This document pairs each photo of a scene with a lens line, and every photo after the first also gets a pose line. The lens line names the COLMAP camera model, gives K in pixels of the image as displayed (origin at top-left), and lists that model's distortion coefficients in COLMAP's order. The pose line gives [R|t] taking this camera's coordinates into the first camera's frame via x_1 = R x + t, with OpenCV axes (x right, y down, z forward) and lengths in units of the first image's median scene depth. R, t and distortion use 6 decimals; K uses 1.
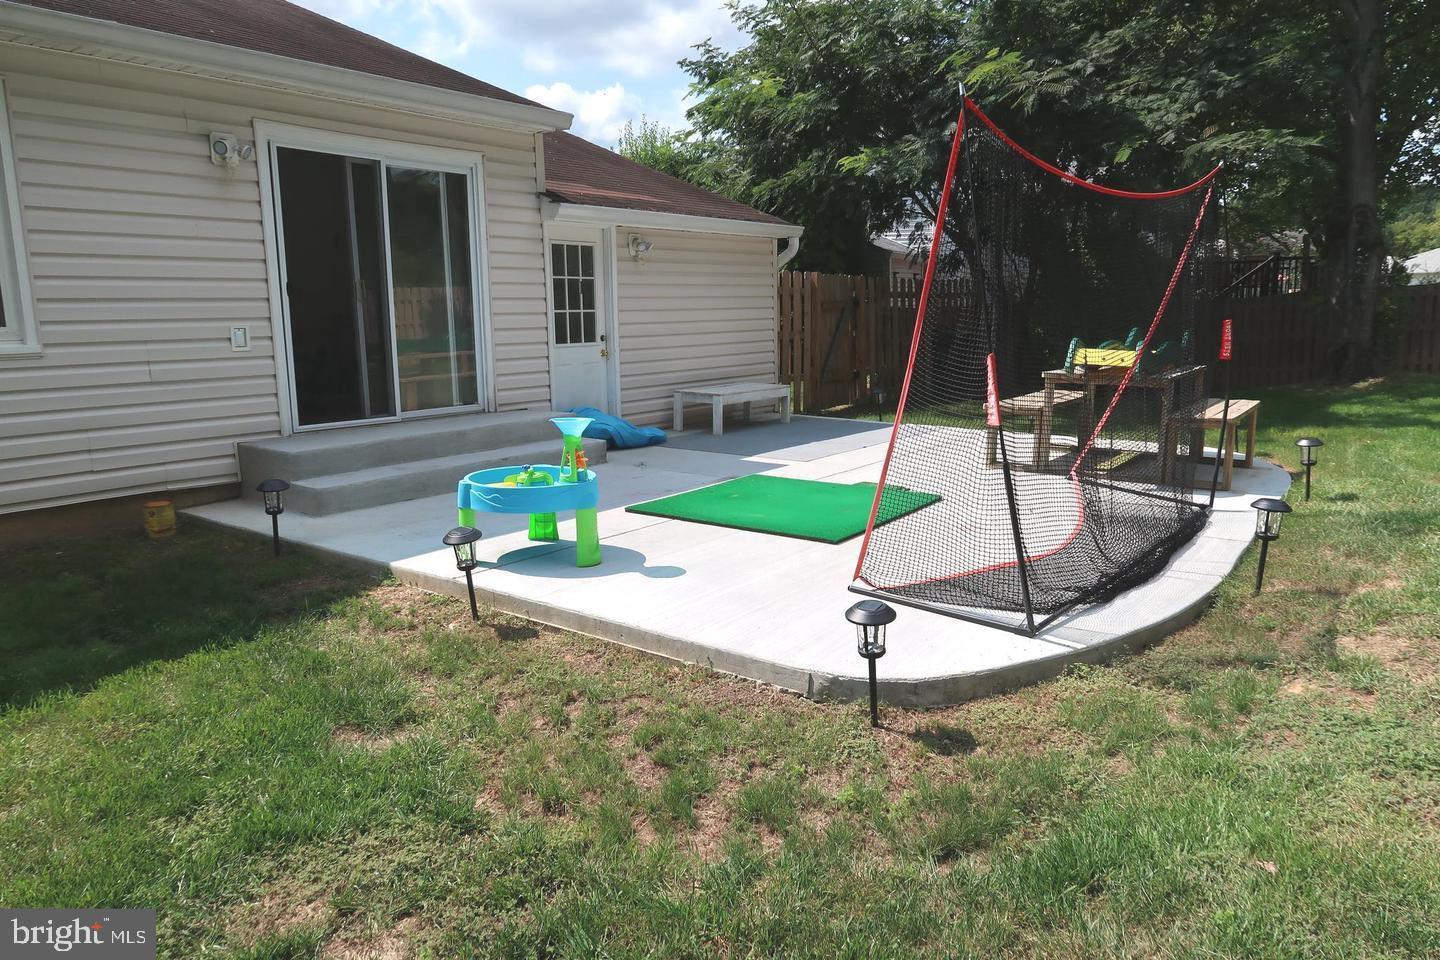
lens RADIAL K [[989.3, 0, 728.0], [0, 989.3, 478.5], [0, 0, 1]] dist [-0.033538, 0.008735]
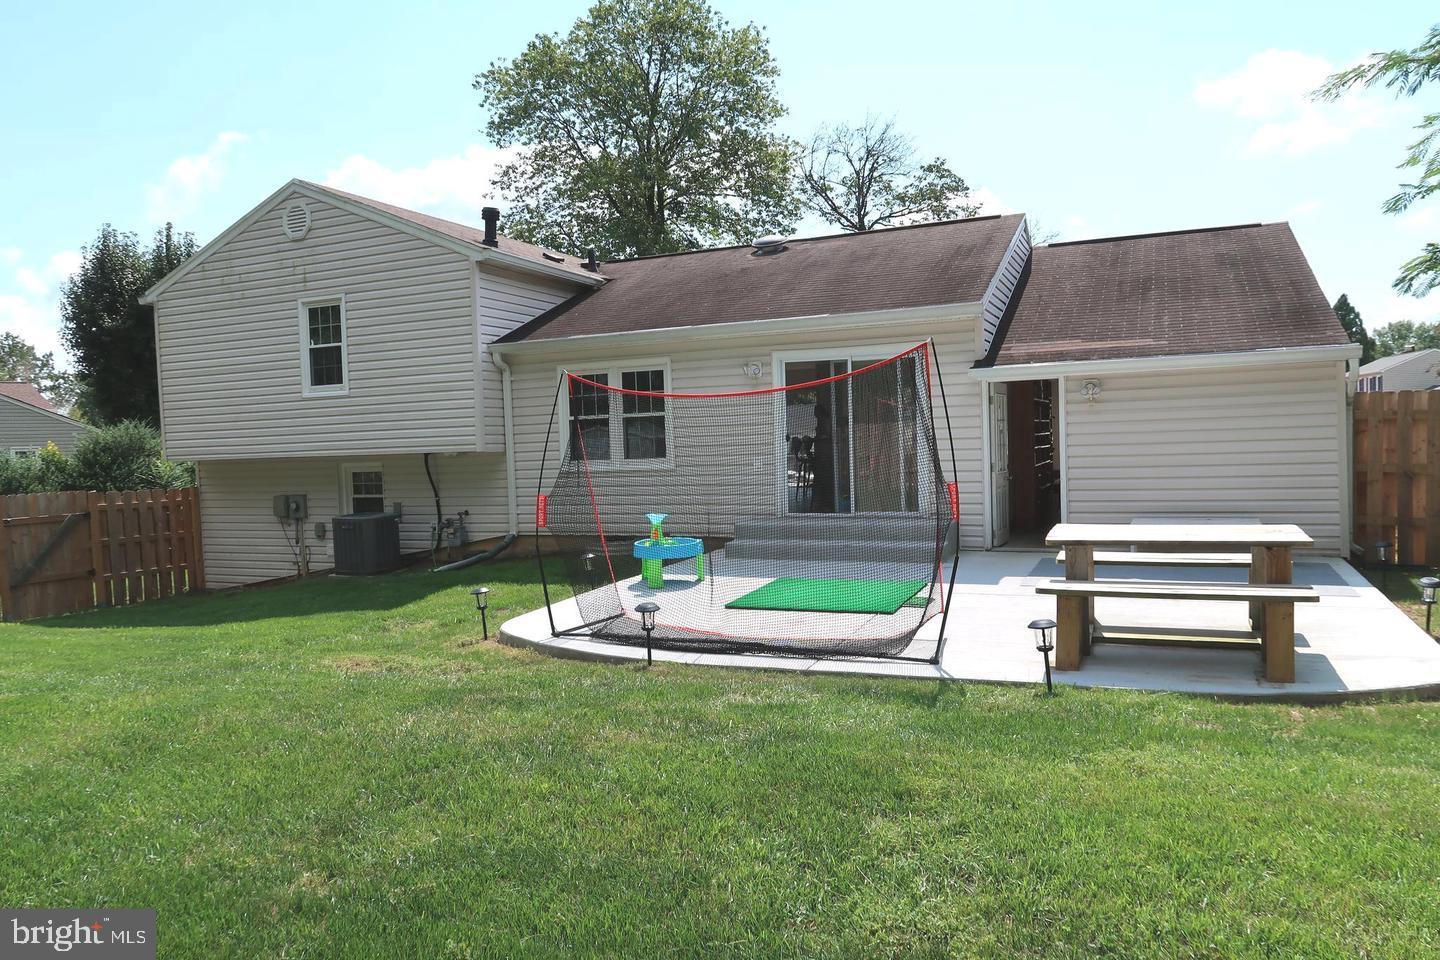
lens RADIAL K [[989.3, 0, 728.0], [0, 989.3, 478.5], [0, 0, 1]] dist [-0.033538, 0.008735]
pose [[0.208082, 0.046273, -0.977016, 1.283189], [-0.135899, 0.990560, 0.017971, -0.131281], [0.968624, 0.129036, 0.212406, 0.491323]]
